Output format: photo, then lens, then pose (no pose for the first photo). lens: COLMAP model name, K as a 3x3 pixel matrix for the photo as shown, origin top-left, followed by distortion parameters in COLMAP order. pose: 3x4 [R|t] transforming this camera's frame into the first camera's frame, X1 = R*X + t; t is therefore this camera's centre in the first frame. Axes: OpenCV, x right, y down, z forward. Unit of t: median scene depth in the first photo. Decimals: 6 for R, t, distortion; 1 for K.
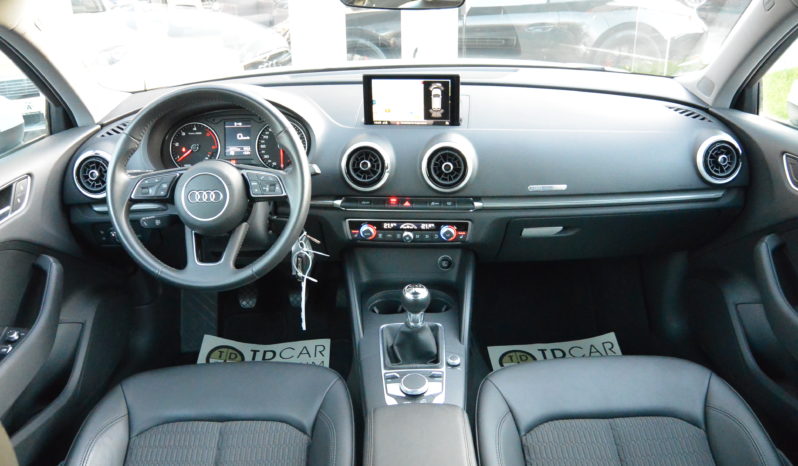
lens RADIAL K [[665.3, 0, 399.0], [0, 665.3, 233.0], [0, 0, 1]] dist [-0.133311, 0.066265]
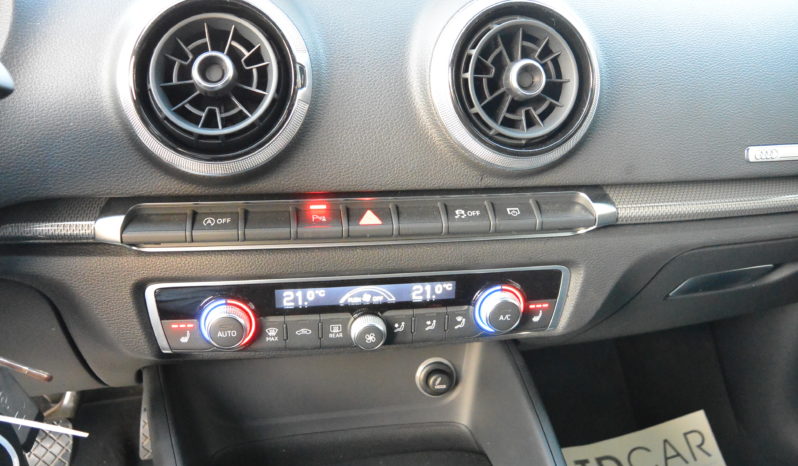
lens RADIAL K [[665.3, 0, 399.0], [0, 665.3, 233.0], [0, 0, 1]] dist [-0.133311, 0.066265]
pose [[0.963914, -0.049929, 0.261489, -0.049155], [0.061876, 0.997374, -0.037648, -0.026694], [-0.258923, 0.052470, 0.964472, 0.726052]]
